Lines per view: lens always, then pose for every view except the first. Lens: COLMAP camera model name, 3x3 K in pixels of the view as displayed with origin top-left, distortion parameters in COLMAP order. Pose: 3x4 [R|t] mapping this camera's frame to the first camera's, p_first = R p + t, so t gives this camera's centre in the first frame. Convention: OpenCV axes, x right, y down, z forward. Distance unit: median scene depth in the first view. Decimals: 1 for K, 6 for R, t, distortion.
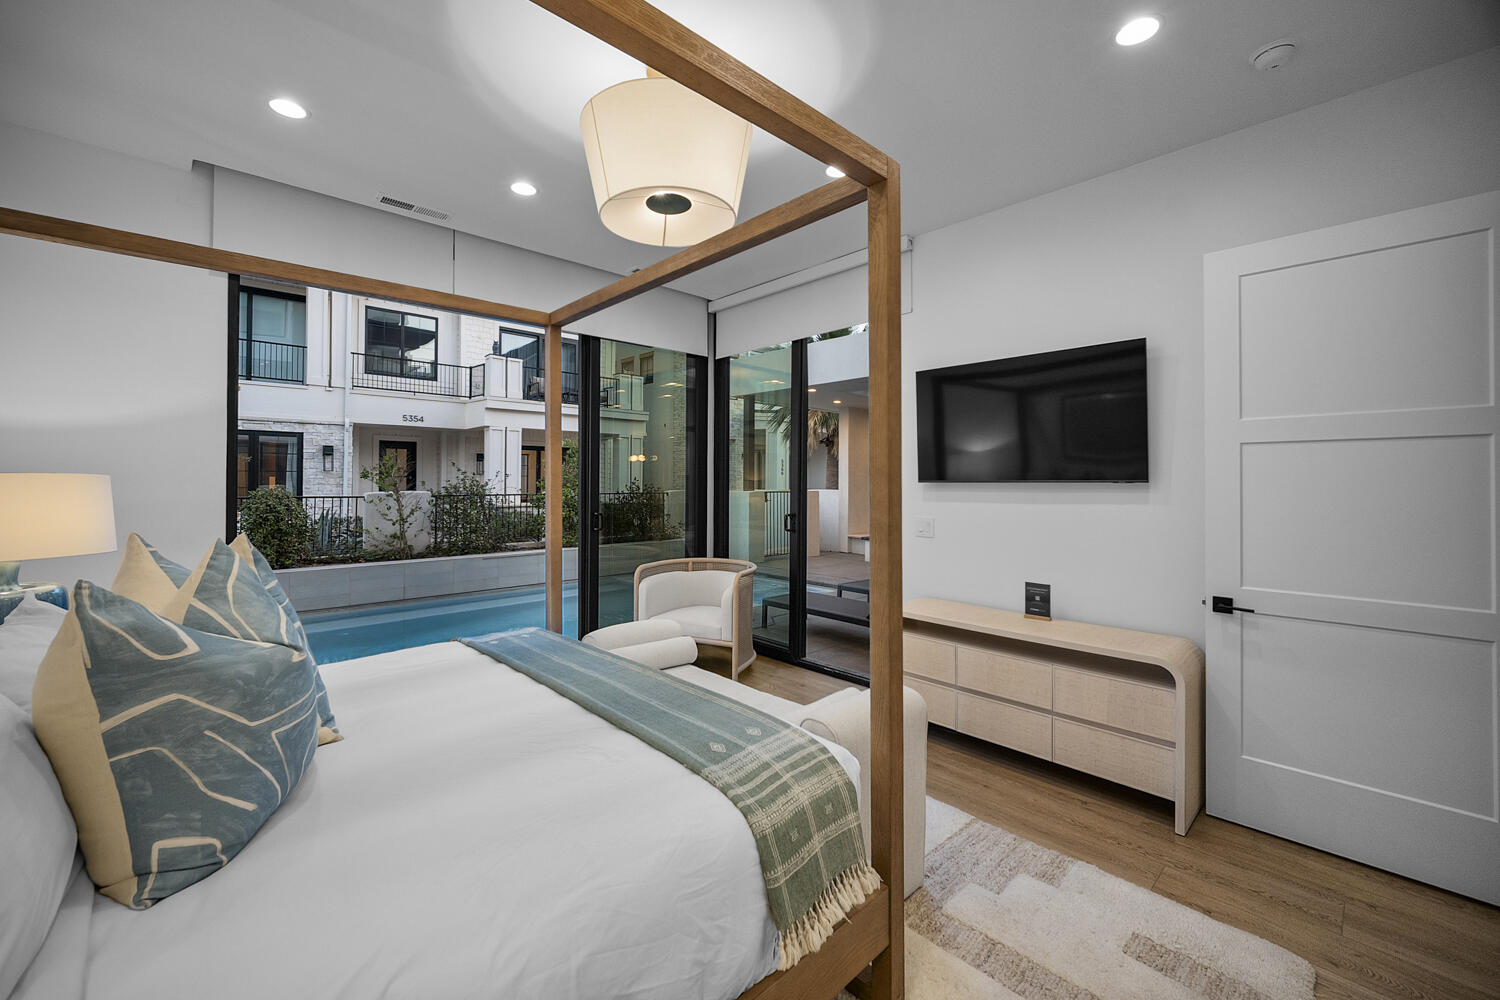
lens RADIAL K [[598.8, 0, 737.4], [0, 598.8, 476.0], [0, 0, 1]] dist [0.000026, -0.000155]
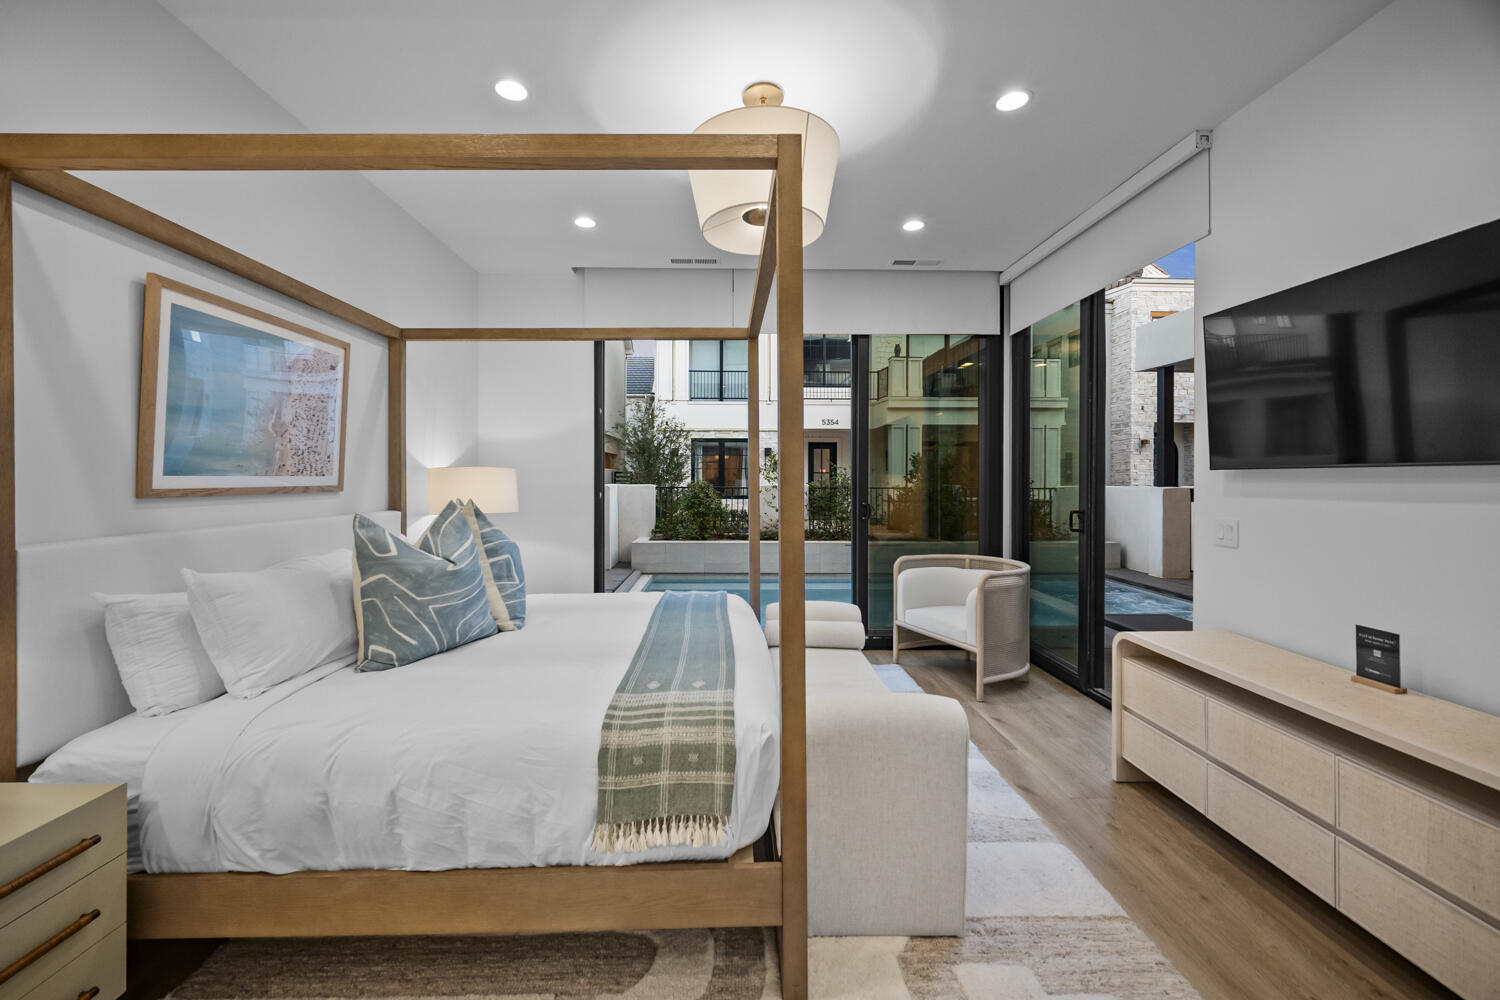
lens RADIAL K [[598.8, 0, 737.4], [0, 598.8, 476.0], [0, 0, 1]] dist [0.000026, -0.000155]
pose [[0.749506, -0.003143, -0.661990, 0.412273], [0.006692, 0.999974, 0.002828, 0.014363], [0.661963, -0.006550, 0.749508, 0.099068]]
